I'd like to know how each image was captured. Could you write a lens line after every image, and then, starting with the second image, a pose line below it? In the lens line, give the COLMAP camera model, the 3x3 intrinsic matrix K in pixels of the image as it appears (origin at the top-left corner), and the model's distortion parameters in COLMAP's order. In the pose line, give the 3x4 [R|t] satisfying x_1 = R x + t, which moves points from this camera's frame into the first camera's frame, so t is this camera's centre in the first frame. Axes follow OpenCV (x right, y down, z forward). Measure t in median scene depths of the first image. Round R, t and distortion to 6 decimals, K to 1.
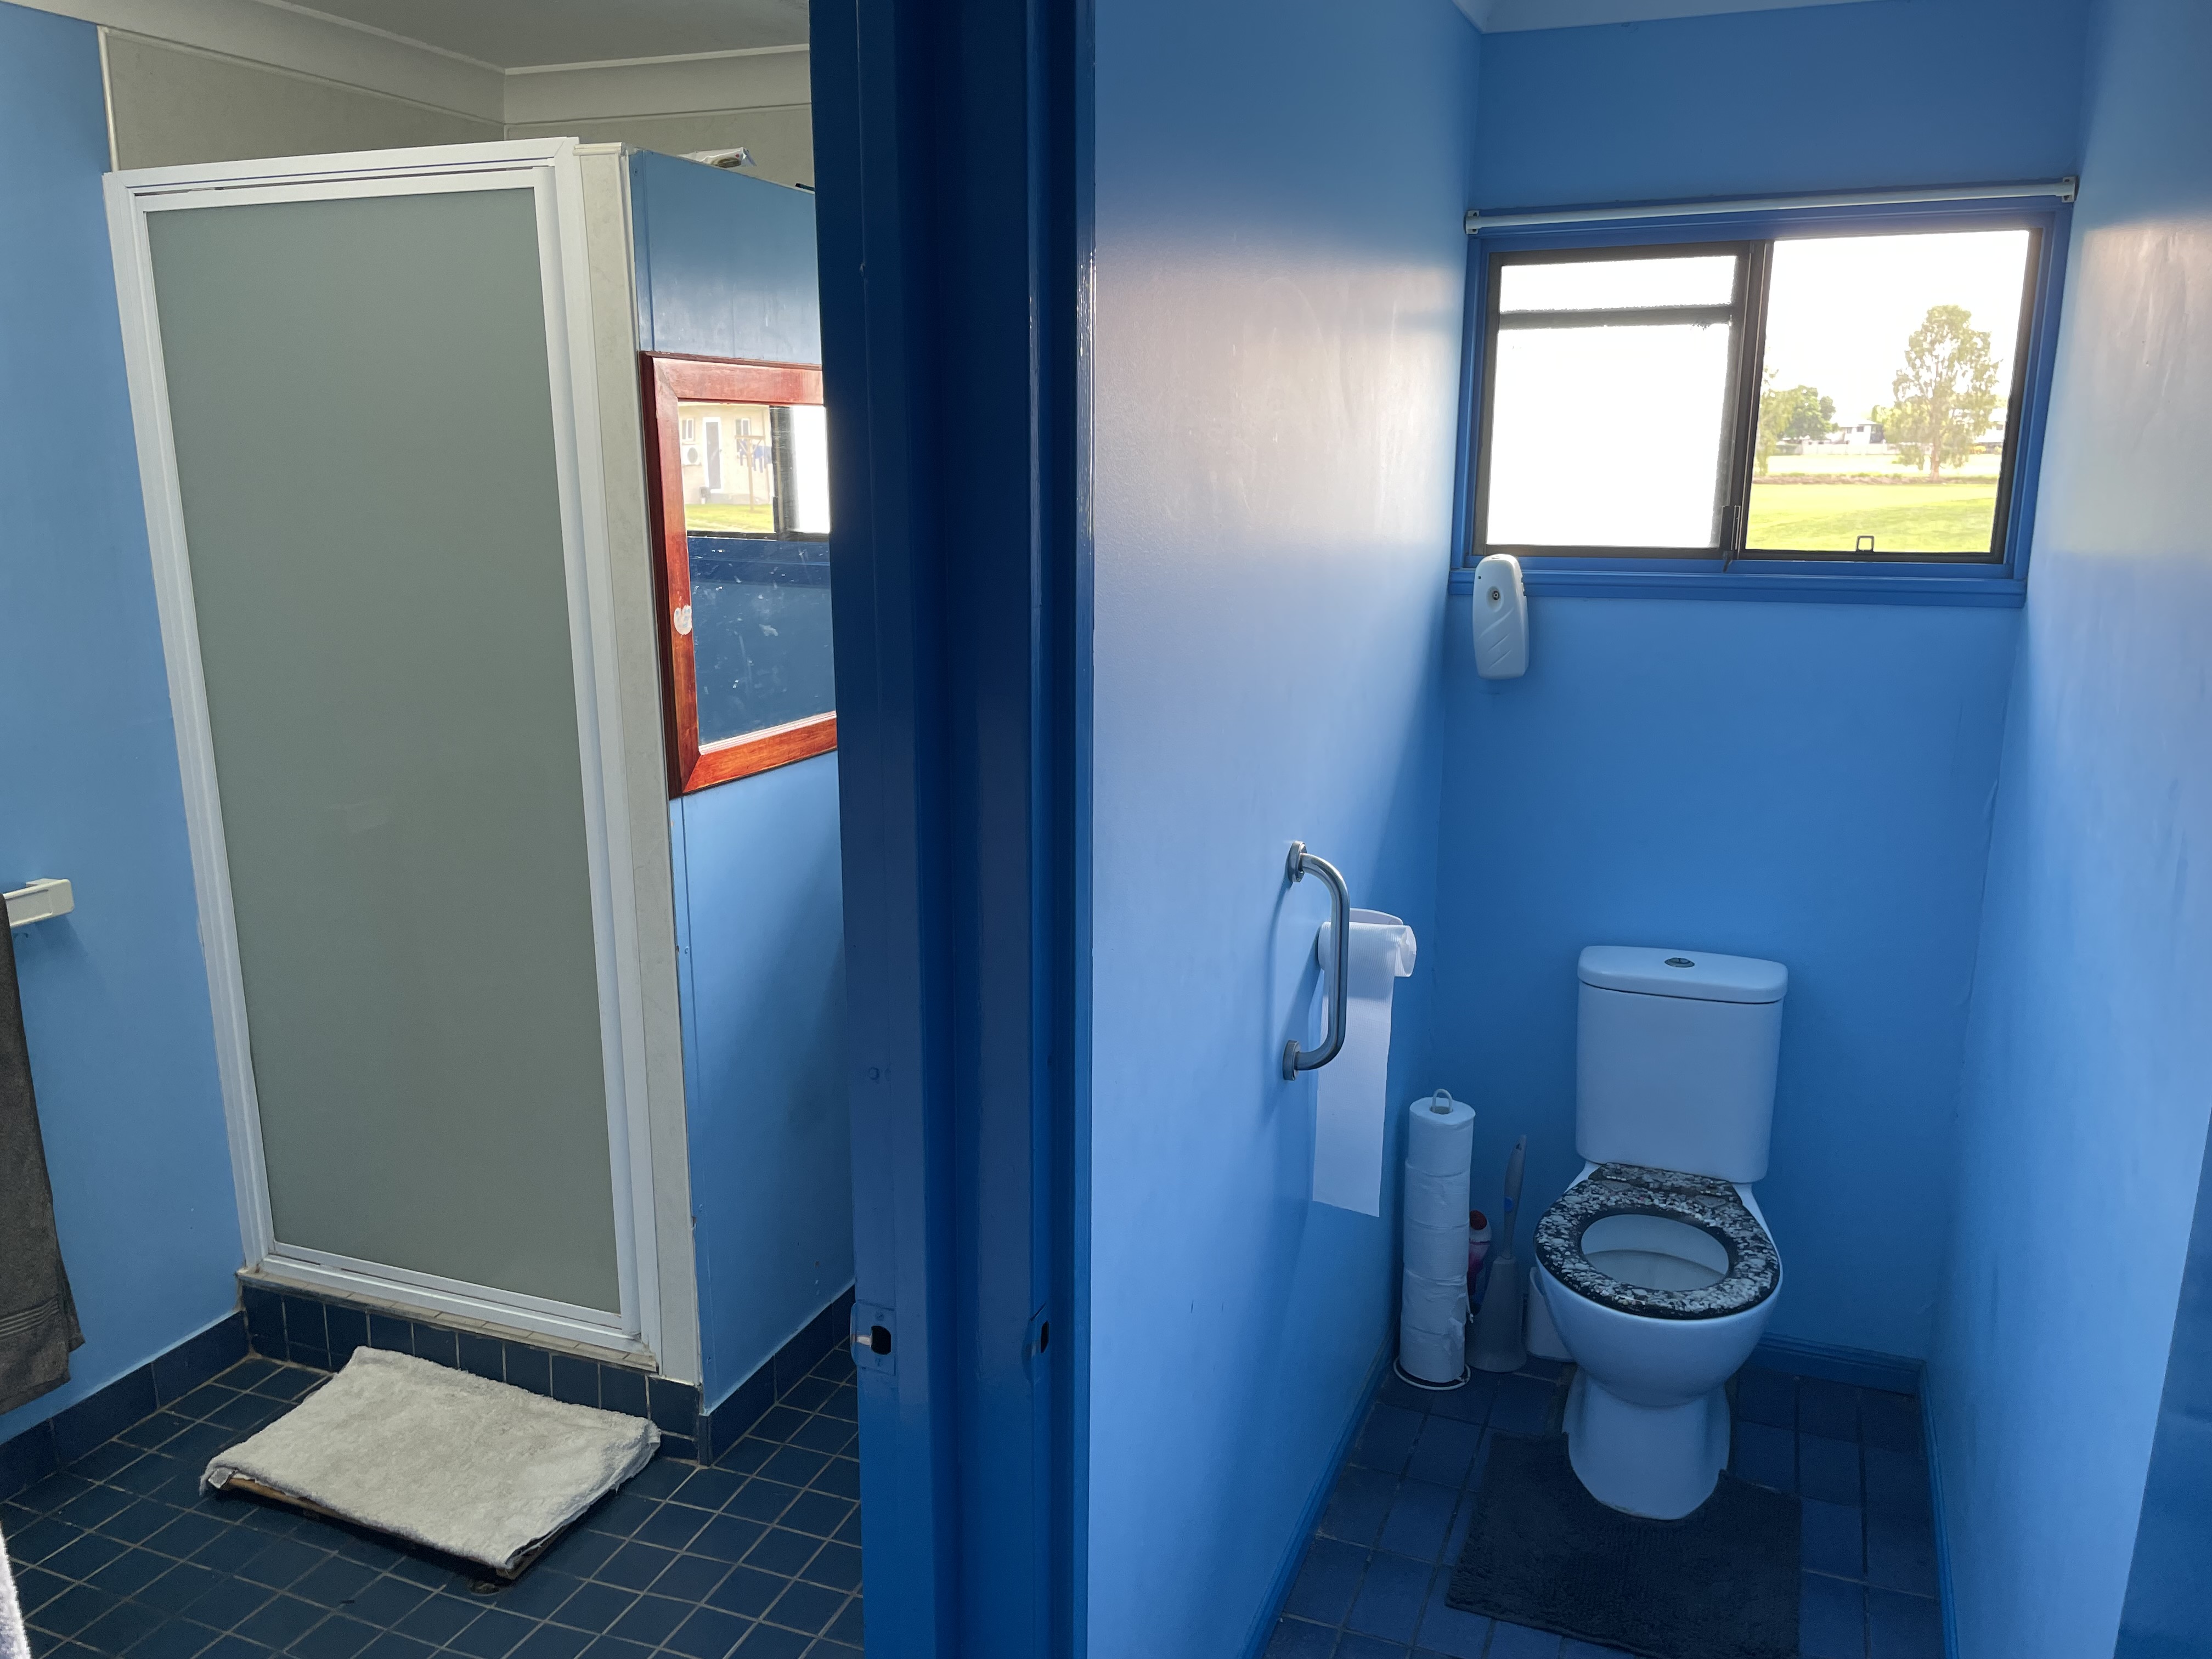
lens RADIAL K [[1676.1, 0, 1114.9], [0, 1676.1, 853.3], [0, 0, 1]] dist [0.079648, -0.109027]
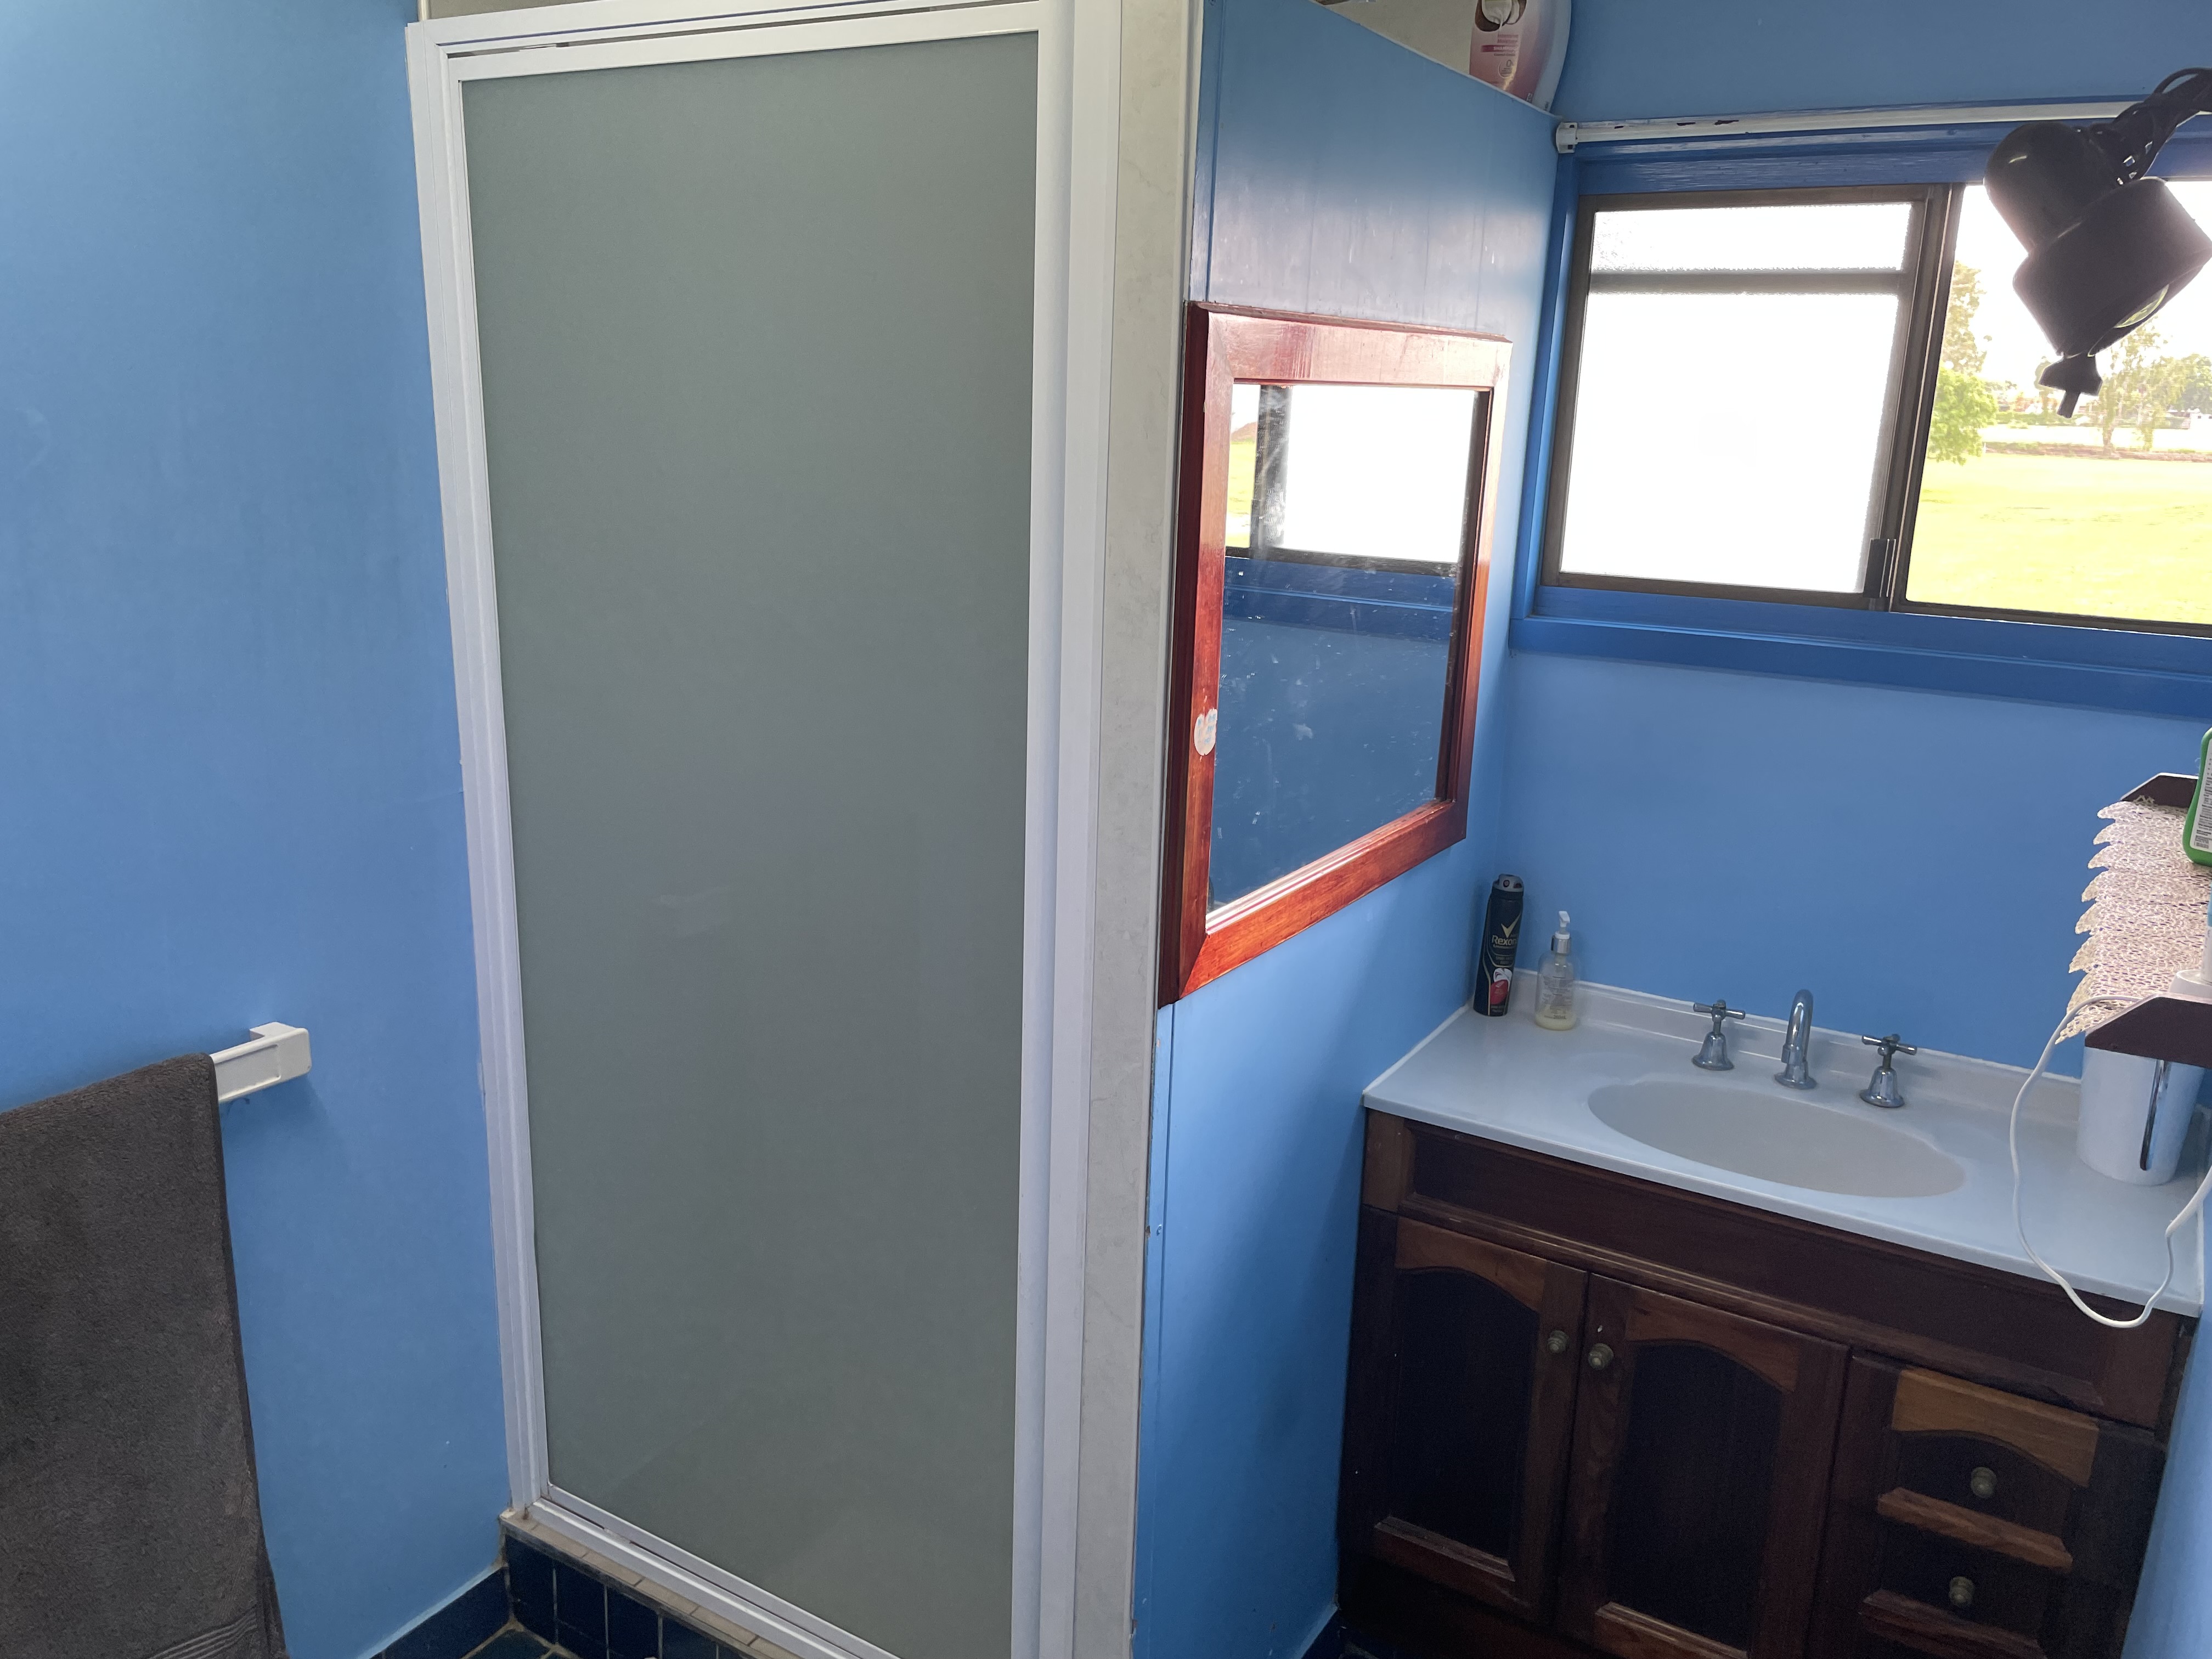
lens RADIAL K [[1694.5, 0, 1118.6], [0, 1694.5, 835.6], [0, 0, 1]] dist [0.081697, -0.114301]
pose [[0.984860, 0.071992, -0.157695, -0.177693], [-0.069204, 0.997335, 0.023107, -0.107432], [0.158938, -0.011844, 0.987217, 0.354553]]
